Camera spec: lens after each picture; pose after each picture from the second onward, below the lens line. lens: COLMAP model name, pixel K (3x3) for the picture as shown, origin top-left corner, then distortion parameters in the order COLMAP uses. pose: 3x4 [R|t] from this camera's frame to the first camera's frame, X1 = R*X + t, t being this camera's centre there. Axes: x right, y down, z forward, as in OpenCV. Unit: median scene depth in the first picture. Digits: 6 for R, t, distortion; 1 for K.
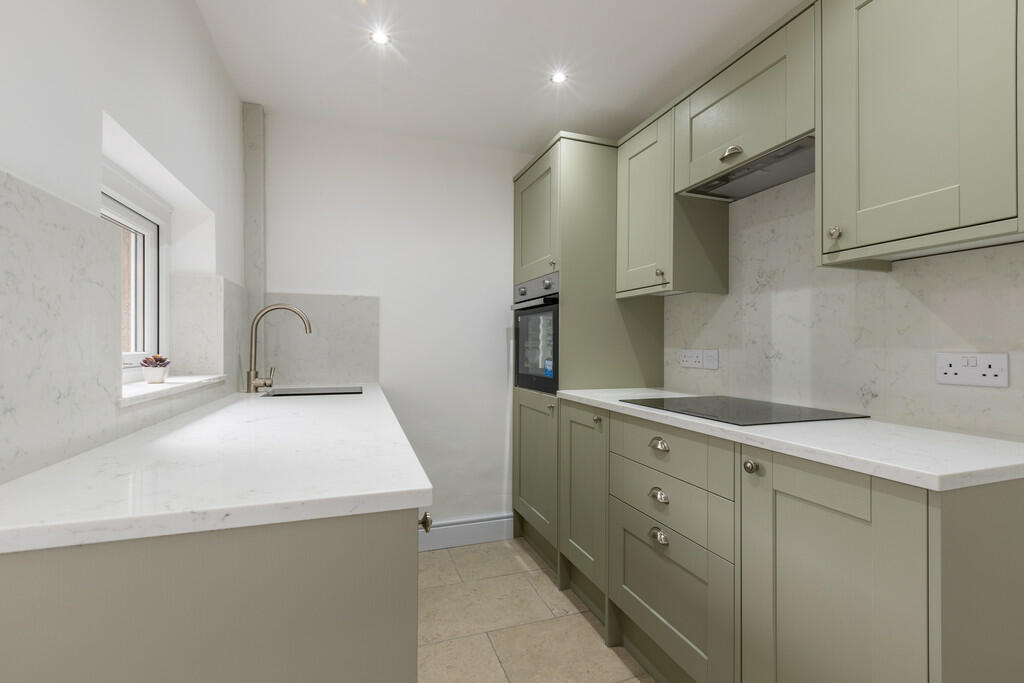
lens RADIAL K [[465.2, 0, 519.4], [0, 465.2, 344.3], [0, 0, 1]] dist [0.002840, 0.000196]
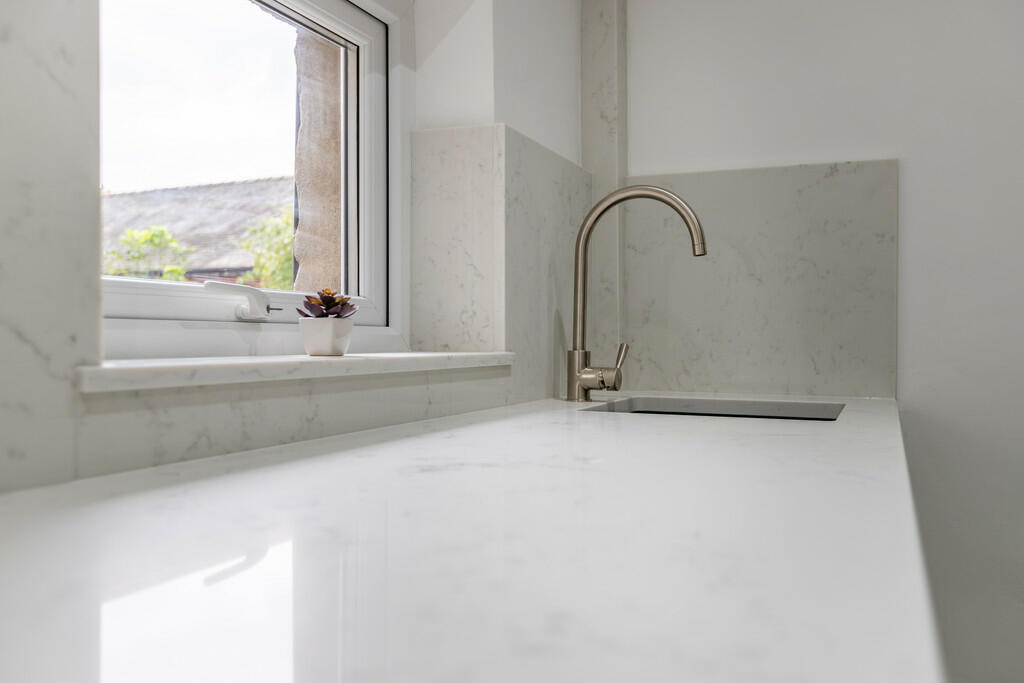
lens RADIAL K [[912.9, 0, 511.9], [0, 912.9, 338.6], [0, 0, 1]] dist [0.006437, 0.001934]
pose [[0.748880, 0.001214, -0.662704, -0.082241], [0.000319, 0.999998, 0.002193, 0.053022], [0.662705, -0.001854, 0.748878, 0.398456]]
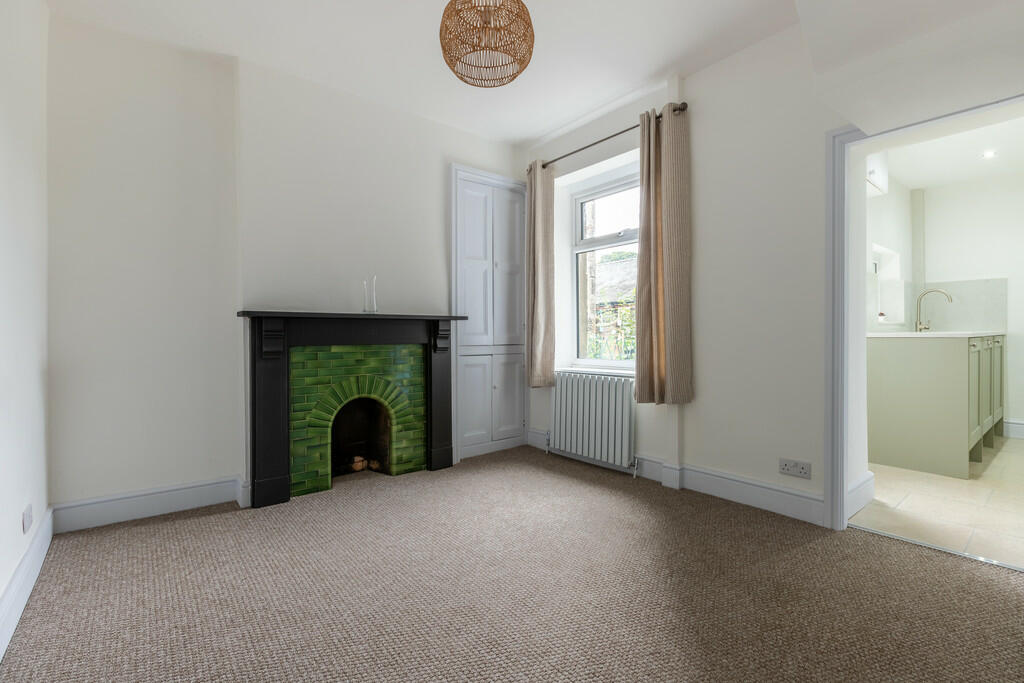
lens RADIAL K [[465.2, 0, 513.4], [0, 465.2, 336.2], [0, 0, 1]] dist [0.002840, 0.000196]
pose [[0.336365, -0.000041, -0.941732, 0.968809], [0.015402, 0.999866, 0.005457, 0.098604], [0.941606, -0.016340, 0.336321, -1.742488]]
